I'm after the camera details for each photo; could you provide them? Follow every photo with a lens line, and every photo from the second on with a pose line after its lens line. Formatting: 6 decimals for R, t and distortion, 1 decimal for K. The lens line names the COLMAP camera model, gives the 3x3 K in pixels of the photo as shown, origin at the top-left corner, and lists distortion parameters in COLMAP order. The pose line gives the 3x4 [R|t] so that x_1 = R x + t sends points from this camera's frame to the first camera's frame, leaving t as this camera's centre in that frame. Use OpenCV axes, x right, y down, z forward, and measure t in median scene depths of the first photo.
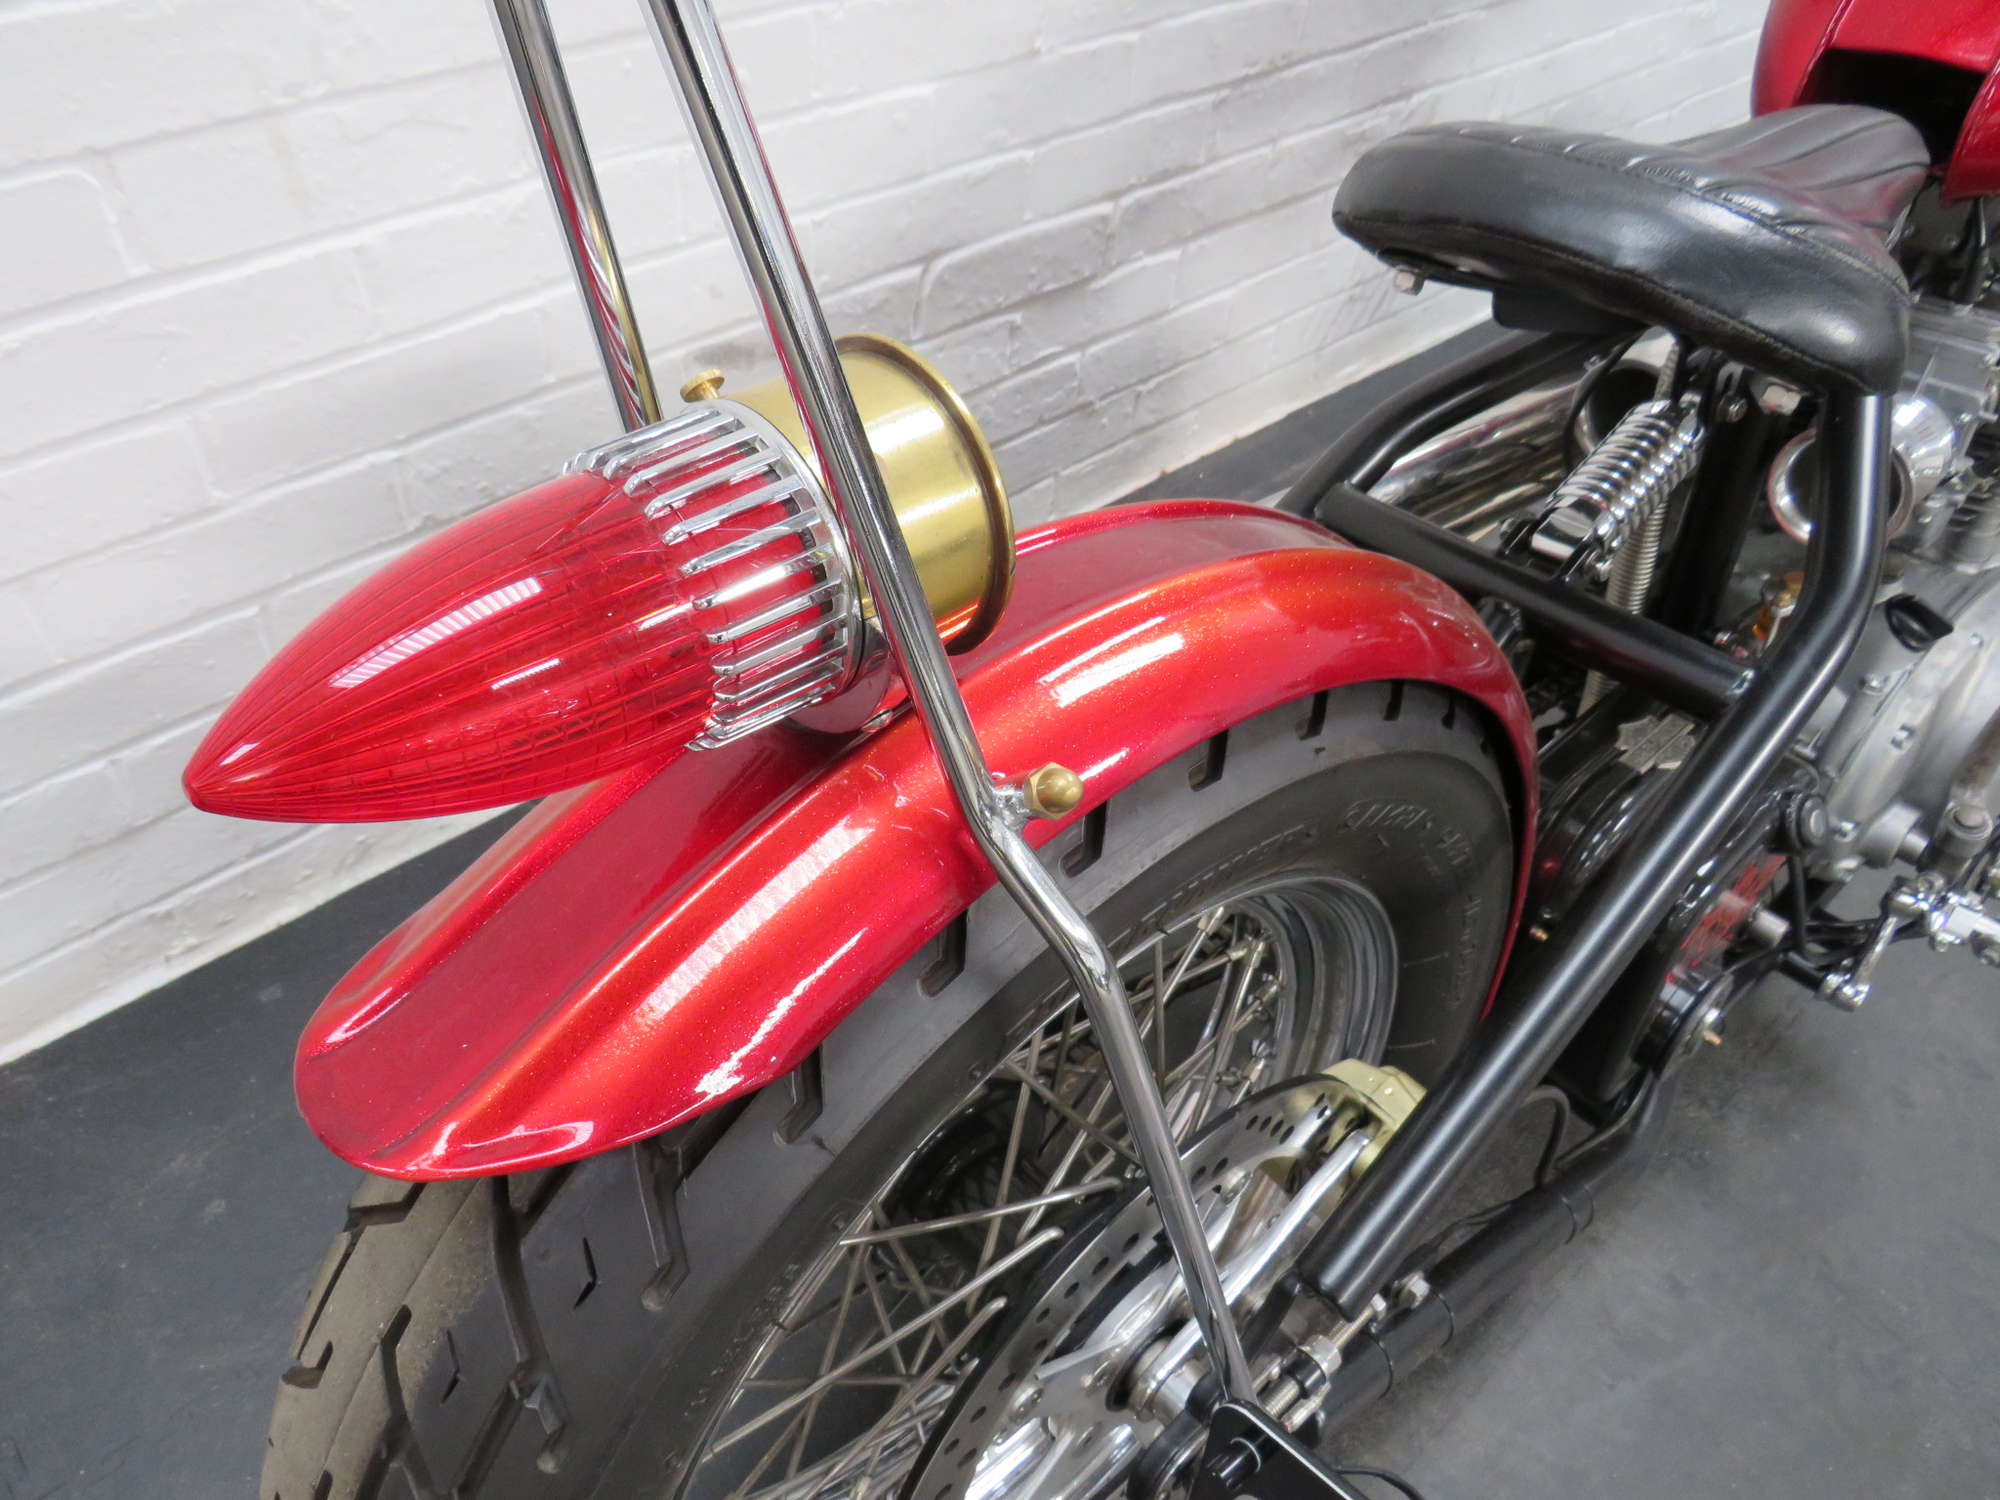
lens RADIAL K [[1407.0, 0, 1000.0], [0, 1407.0, 750.0], [0, 0, 1]] dist [-0.023032, 0.000973]
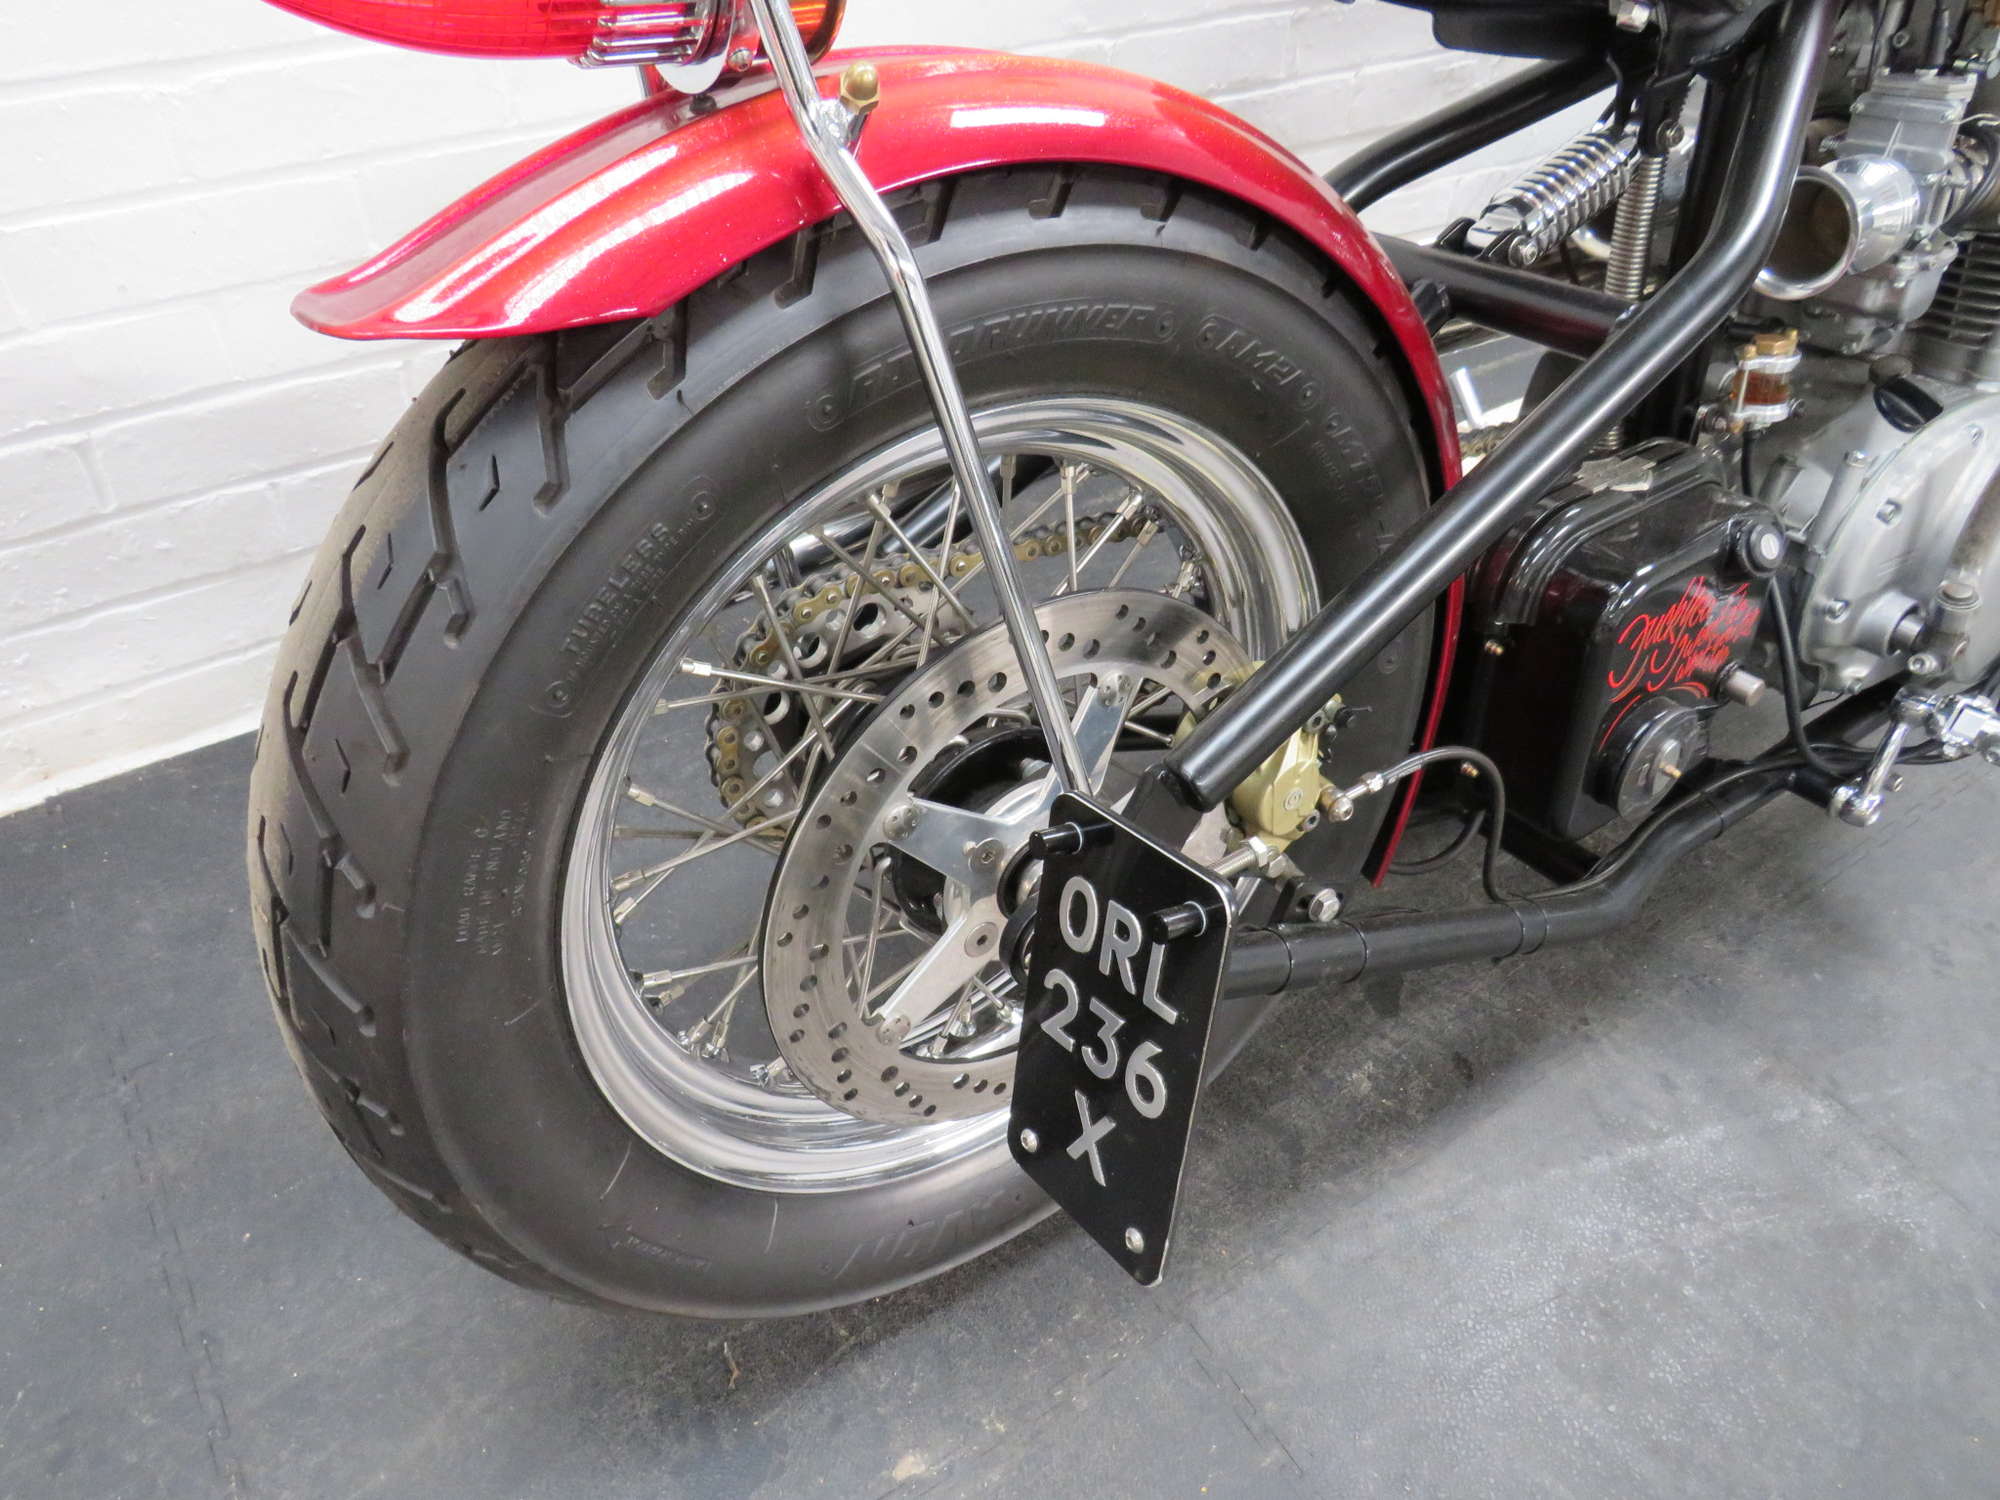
lens RADIAL K [[1397.8, 0, 1000.0], [0, 1397.8, 750.0], [0, 0, 1]] dist [-0.001832, -0.021983]
pose [[0.990091, 0.056286, -0.128651, 0.140589], [-0.066180, 0.995062, -0.073966, 0.281248], [0.123853, 0.081748, 0.988928, -0.075984]]
